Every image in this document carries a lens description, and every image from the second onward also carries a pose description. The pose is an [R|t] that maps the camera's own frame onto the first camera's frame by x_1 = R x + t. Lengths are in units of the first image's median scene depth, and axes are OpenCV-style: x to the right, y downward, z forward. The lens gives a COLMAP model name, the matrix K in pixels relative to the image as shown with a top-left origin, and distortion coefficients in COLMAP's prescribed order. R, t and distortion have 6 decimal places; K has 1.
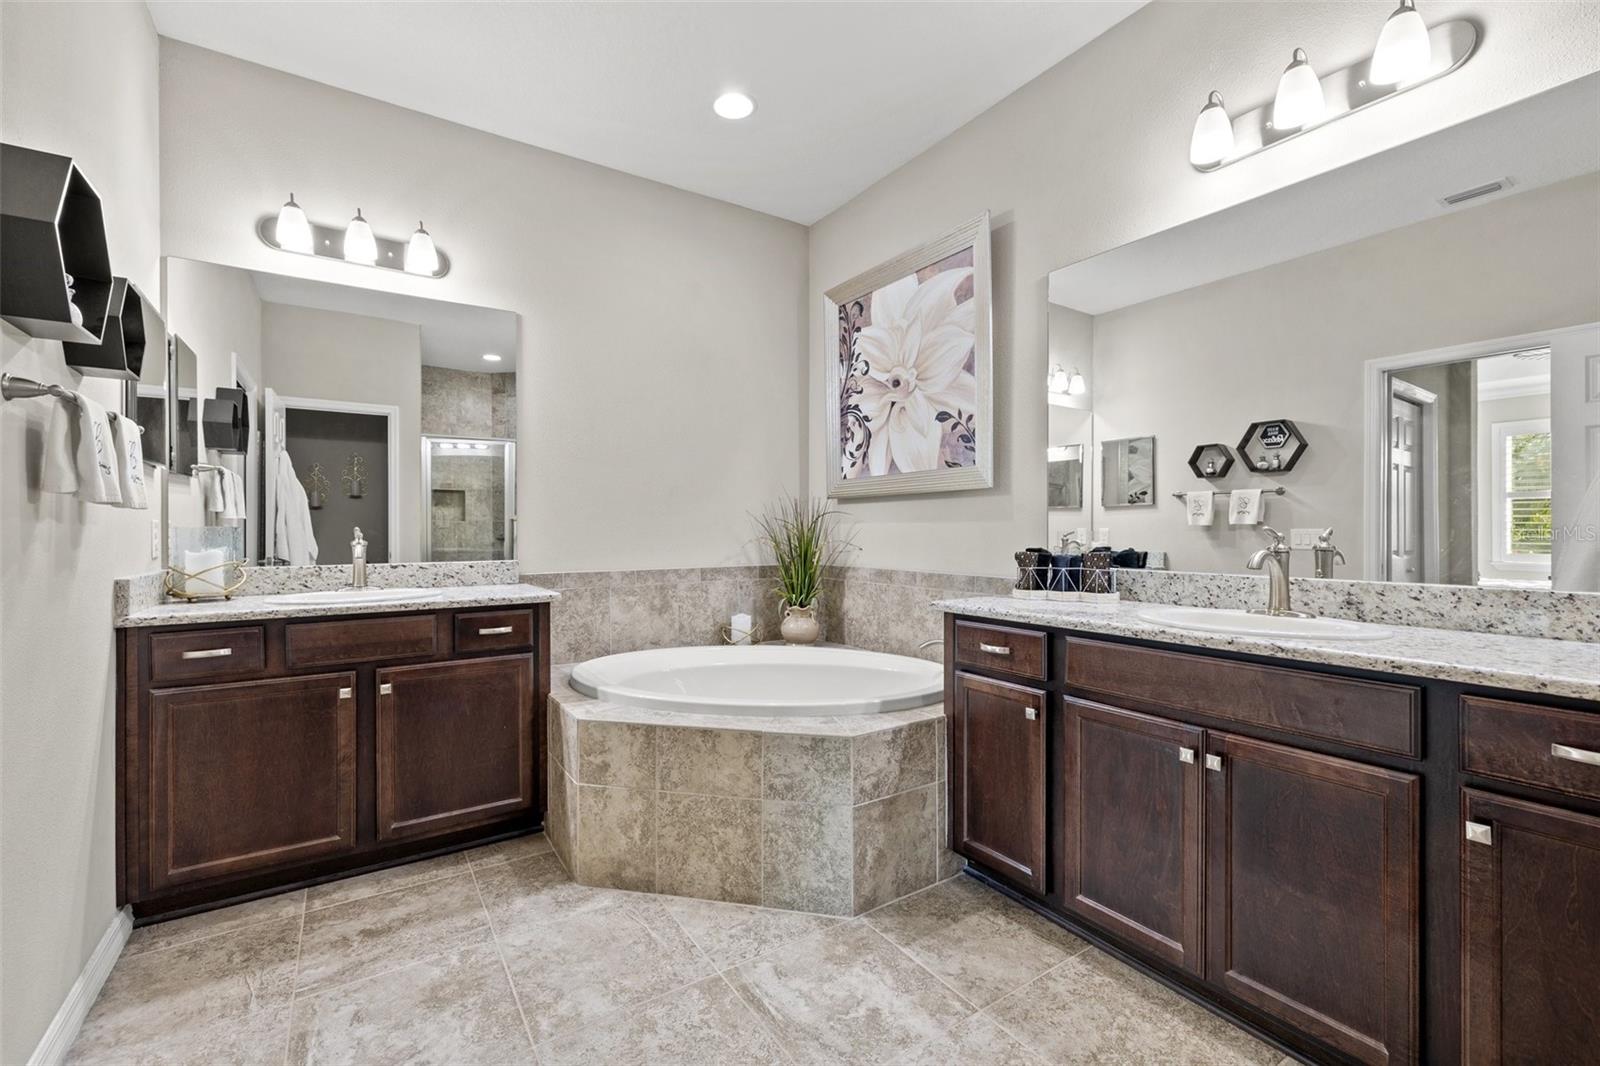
lens RADIAL K [[672.1, 0, 803.5], [0, 672.1, 532.8], [0, 0, 1]] dist [0.002104, -0.000212]
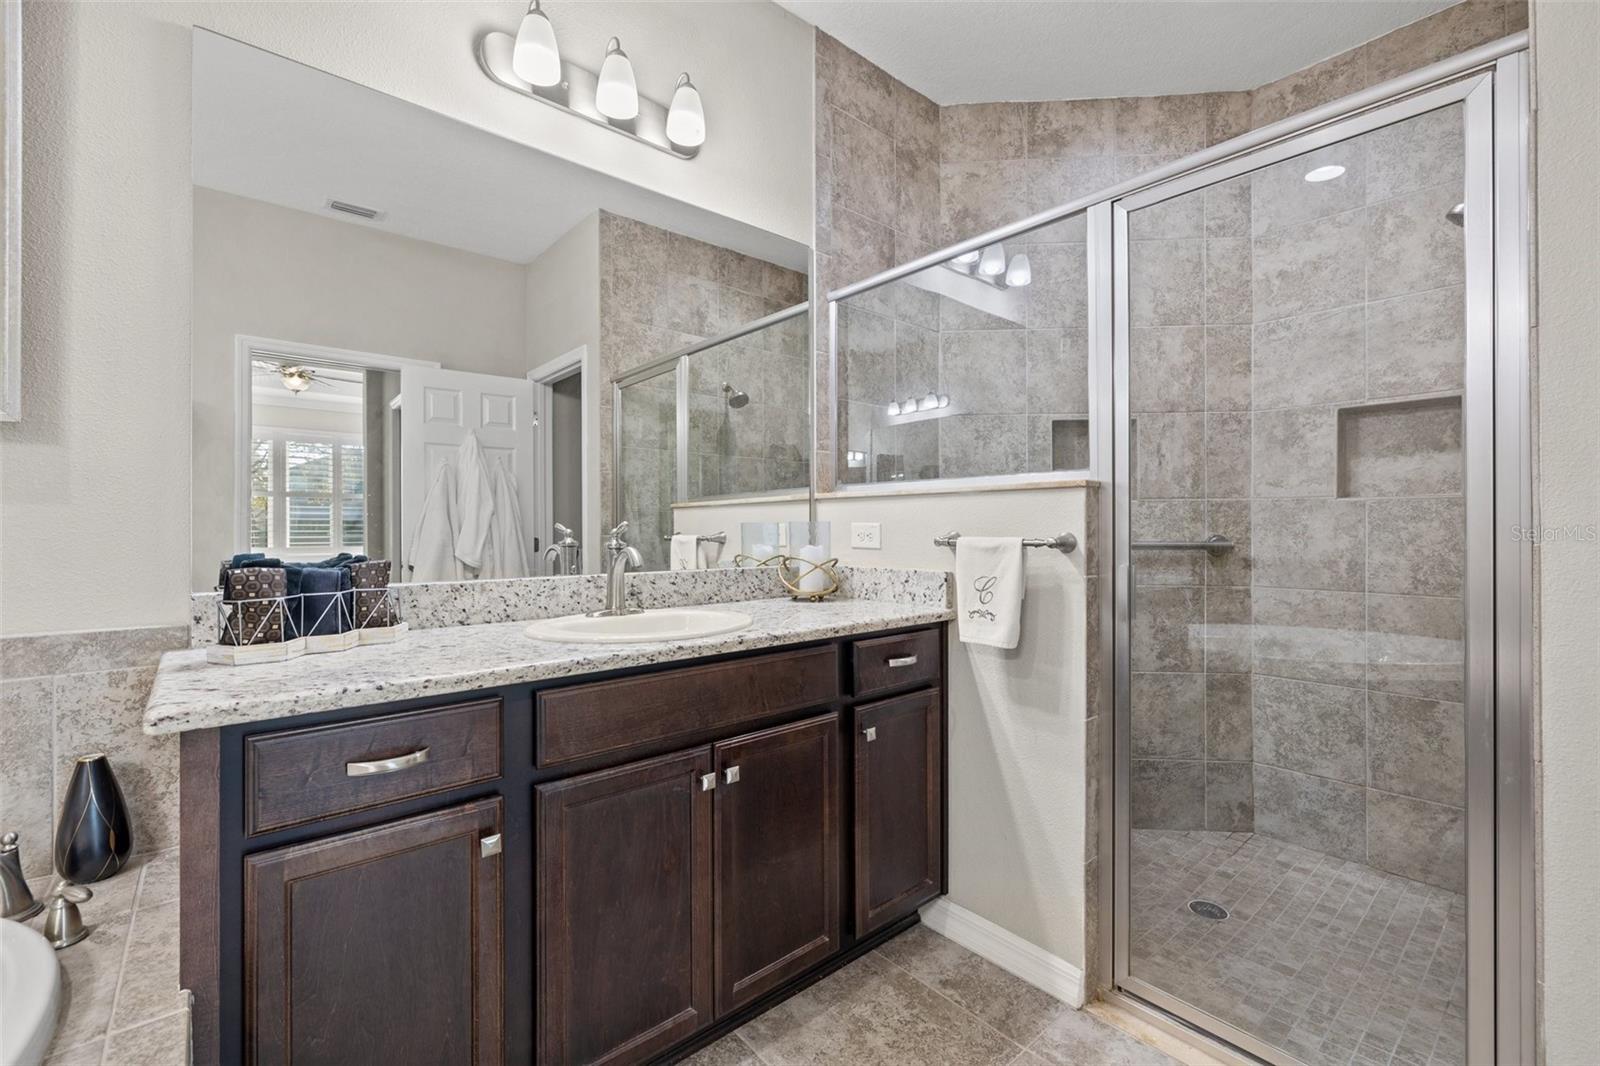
lens RADIAL K [[672.1, 0, 797.4], [0, 672.1, 525.2], [0, 0, 1]] dist [0.002104, -0.000212]
pose [[-0.111771, 0.003252, 0.993729, -0.286322], [0.002679, 0.999992, -0.002971, -0.001485], [-0.993730, 0.002330, -0.111779, 0.882050]]
